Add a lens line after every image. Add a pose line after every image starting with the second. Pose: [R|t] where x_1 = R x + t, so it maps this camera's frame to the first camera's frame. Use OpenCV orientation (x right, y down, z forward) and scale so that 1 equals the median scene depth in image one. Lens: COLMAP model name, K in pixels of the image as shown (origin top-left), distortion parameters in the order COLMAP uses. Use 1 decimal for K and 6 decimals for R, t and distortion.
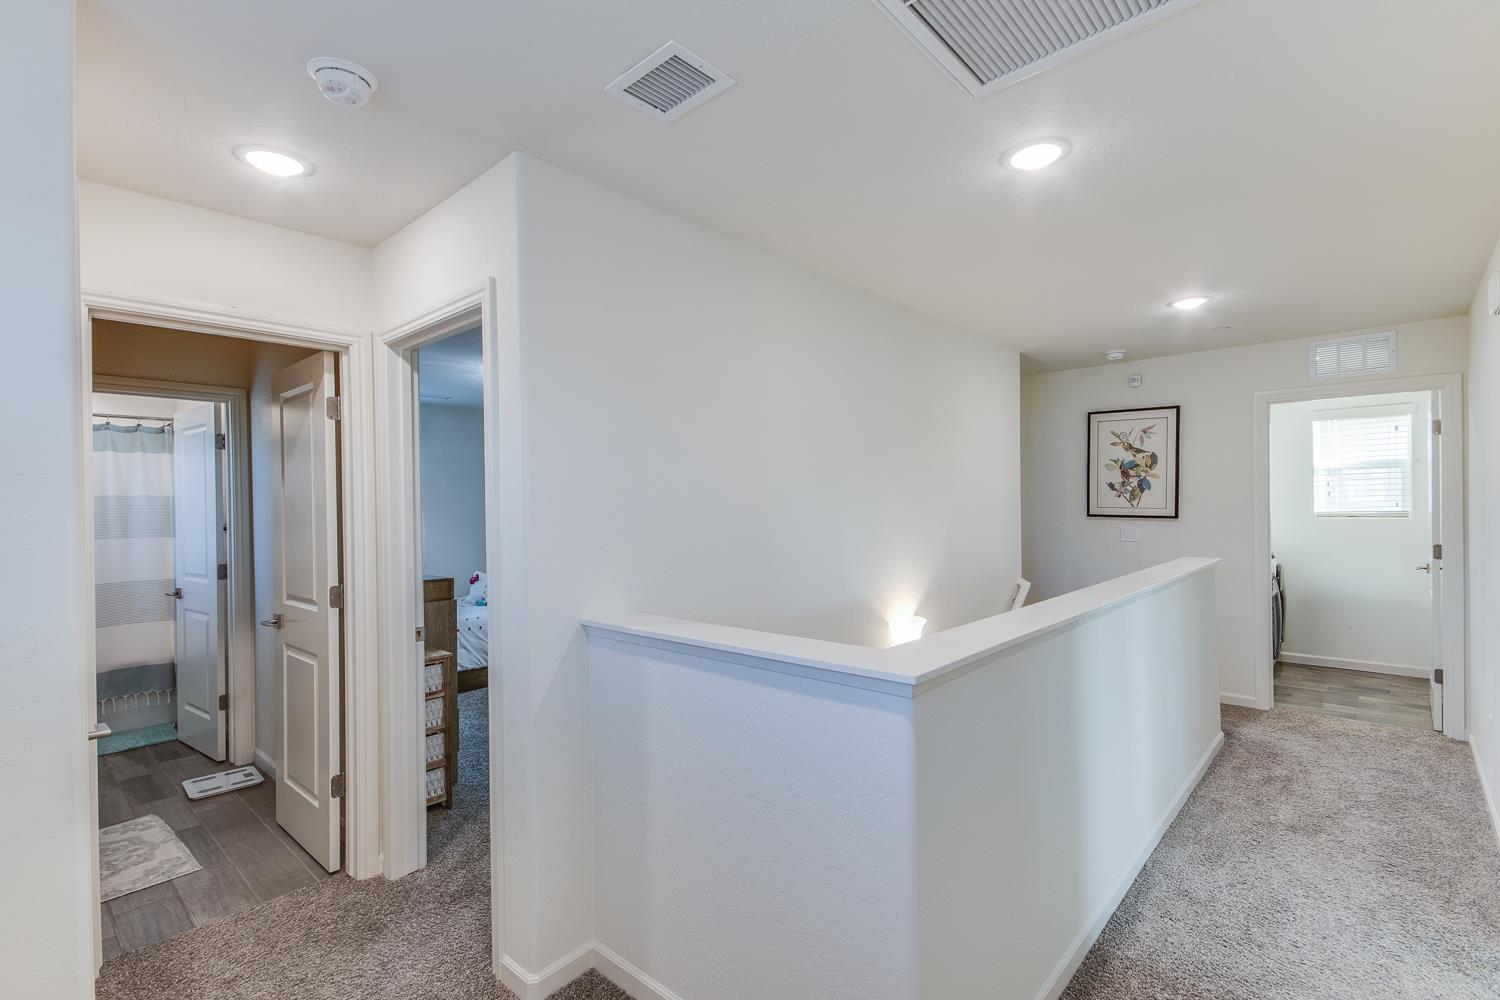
lens RADIAL K [[690.9, 0, 747.5], [0, 690.9, 504.3], [0, 0, 1]] dist [0.026414, -0.005807]
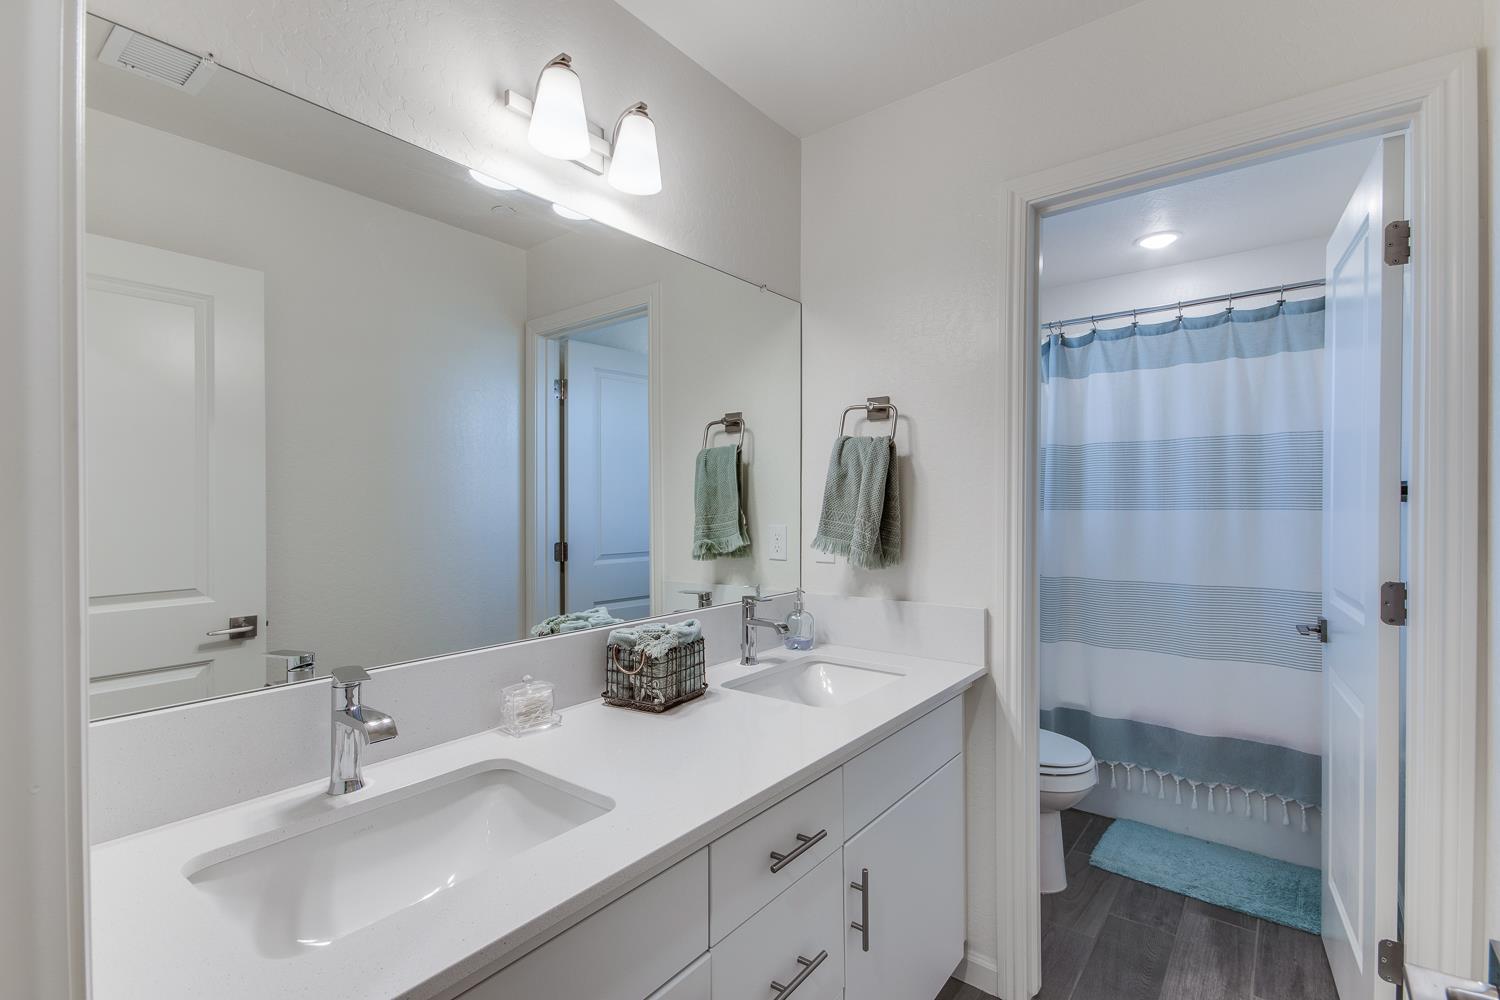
lens RADIAL K [[690.9, 0, 745.5], [0, 690.9, 503.7], [0, 0, 1]] dist [0.026414, -0.005807]
pose [[0.072146, 0.025304, -0.997073, -0.356131], [-0.000894, 0.999679, 0.025305, 0.029502], [0.997394, -0.000934, 0.072146, 0.554578]]
